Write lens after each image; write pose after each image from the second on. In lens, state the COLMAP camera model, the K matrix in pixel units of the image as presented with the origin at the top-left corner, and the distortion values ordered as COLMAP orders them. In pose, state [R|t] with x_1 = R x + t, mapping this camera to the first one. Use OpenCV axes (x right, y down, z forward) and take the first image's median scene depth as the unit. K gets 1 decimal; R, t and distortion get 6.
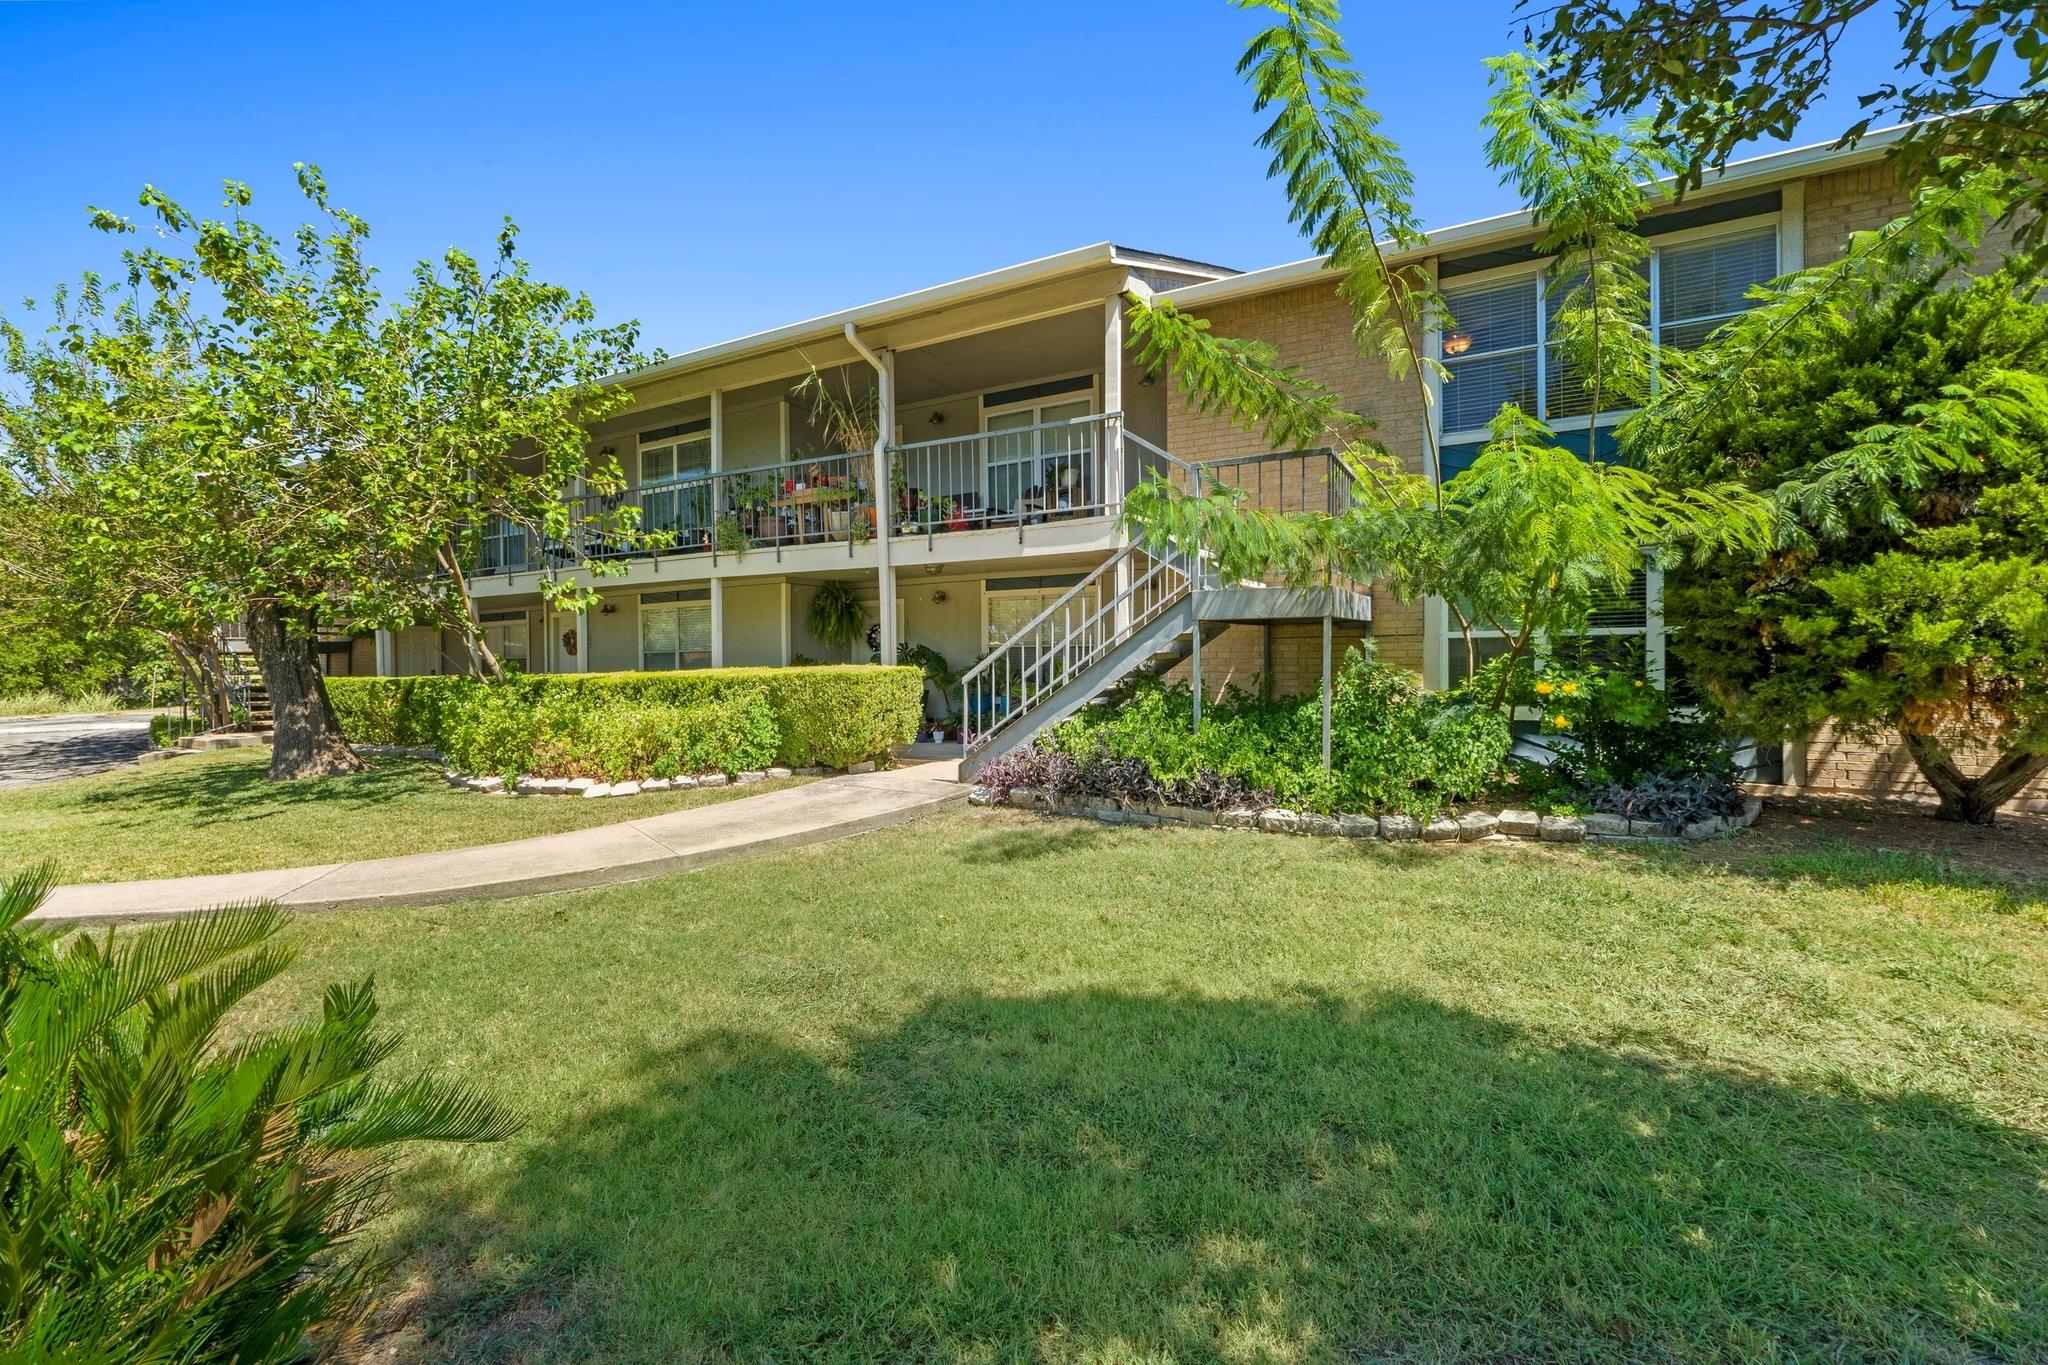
lens RADIAL K [[879.6, 0, 1024.0], [0, 879.6, 682.5], [0, 0, 1]] dist [0.001016, 0.000053]
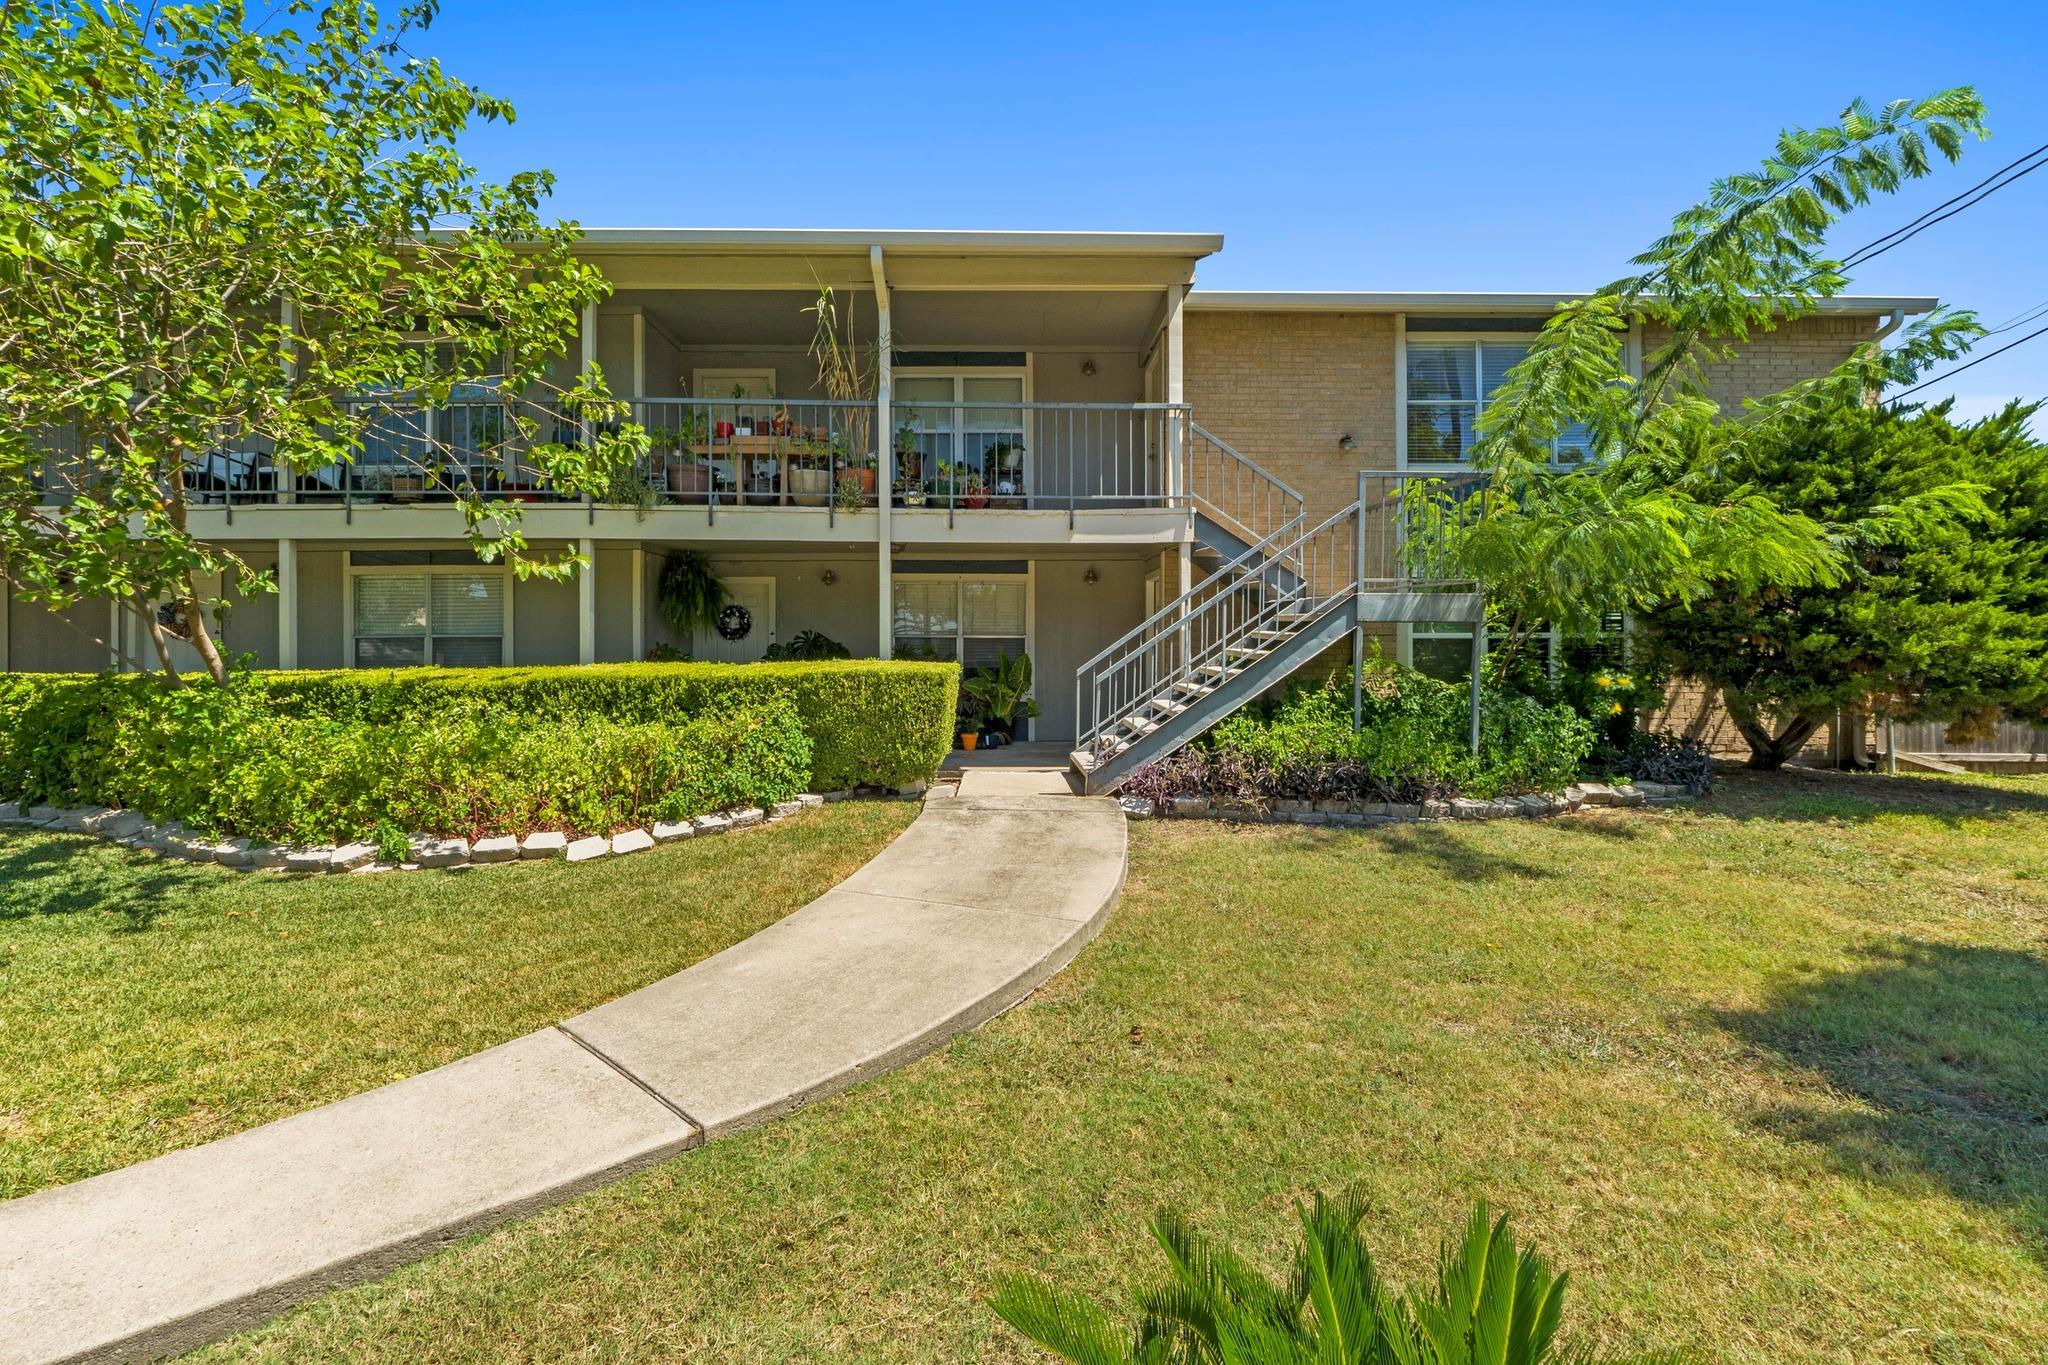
lens RADIAL K [[888.2, 0, 1024.0], [0, 888.2, 648.9], [0, 0, 1]] dist [-0.000571, -0.000152]
pose [[0.861047, 0.005674, 0.508494, -0.533801], [0.003793, 0.999838, -0.017580, -0.017009], [-0.508511, 0.017066, 0.860886, 0.234699]]
